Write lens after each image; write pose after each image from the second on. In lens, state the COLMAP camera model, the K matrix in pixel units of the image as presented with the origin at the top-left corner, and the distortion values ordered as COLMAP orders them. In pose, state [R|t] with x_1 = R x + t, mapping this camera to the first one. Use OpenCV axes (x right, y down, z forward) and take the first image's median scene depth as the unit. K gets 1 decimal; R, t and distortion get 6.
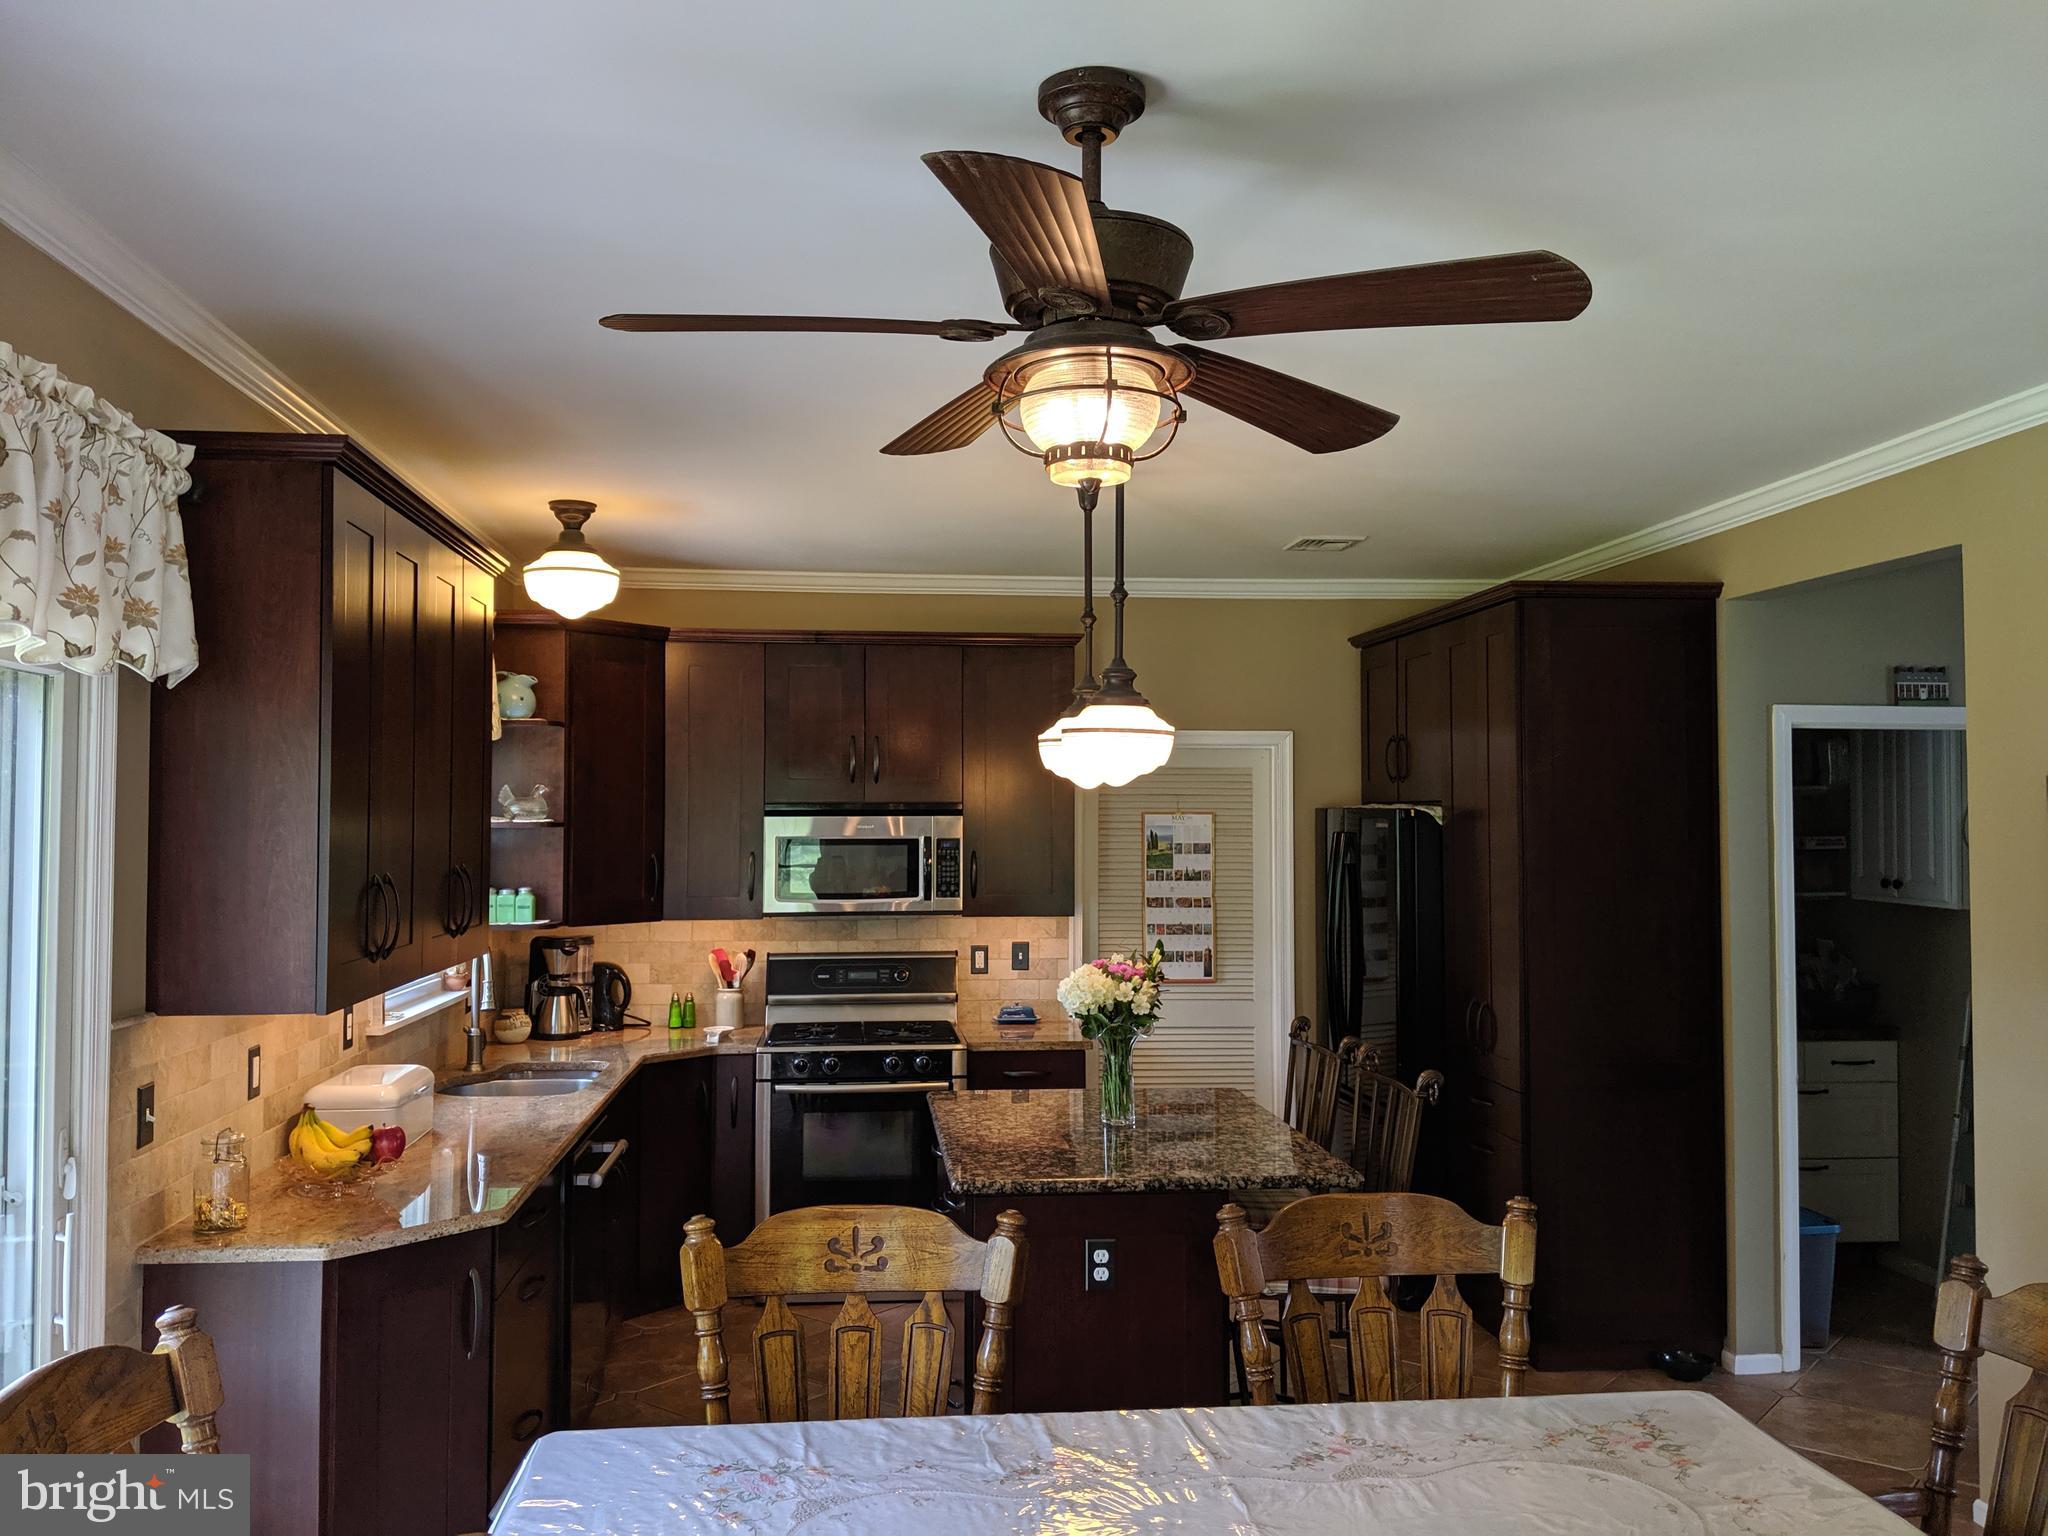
lens RADIAL K [[1645.5, 0, 1024.0], [0, 1645.5, 768.0], [0, 0, 1]] dist [0.072387, -0.132470]
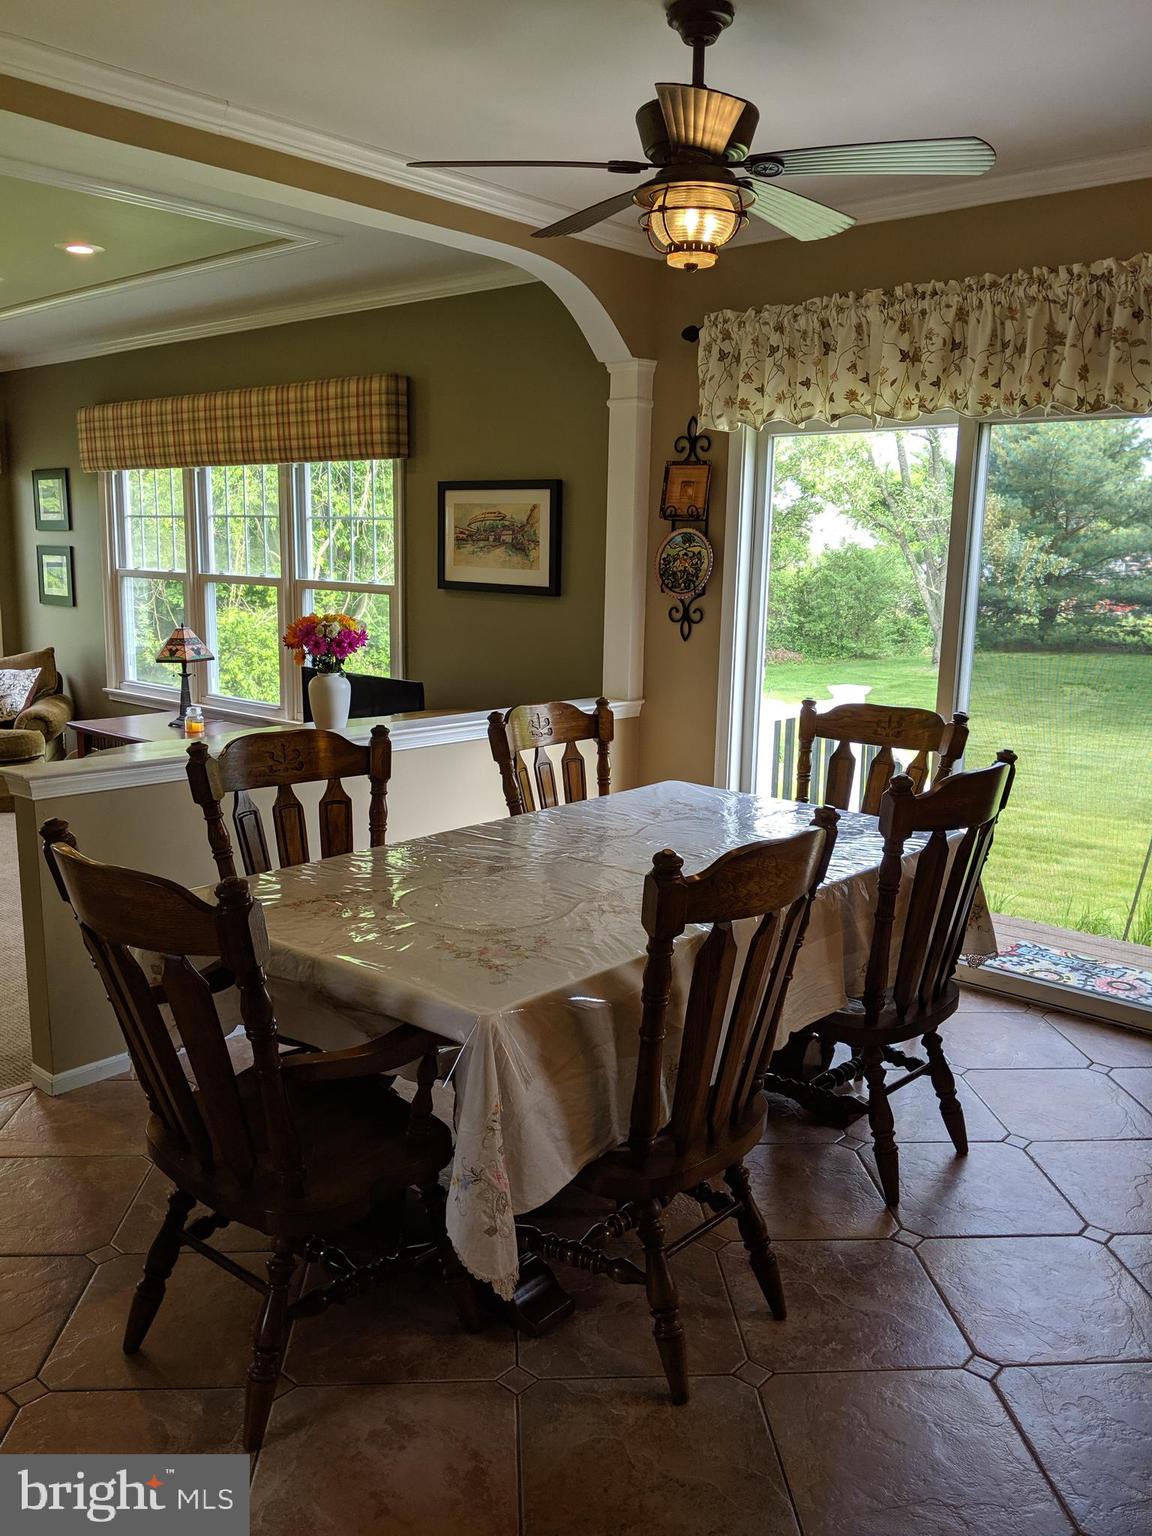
lens RADIAL K [[1215.8, 0, 584.3], [0, 1215.8, 764.0], [0, 0, 1]] dist [0.148747, -0.396486]
pose [[-0.729088, 0.104321, -0.676423, 0.400443], [0.002803, 0.988762, 0.149469, 0.055575], [0.684414, 0.107080, -0.721187, 0.740200]]
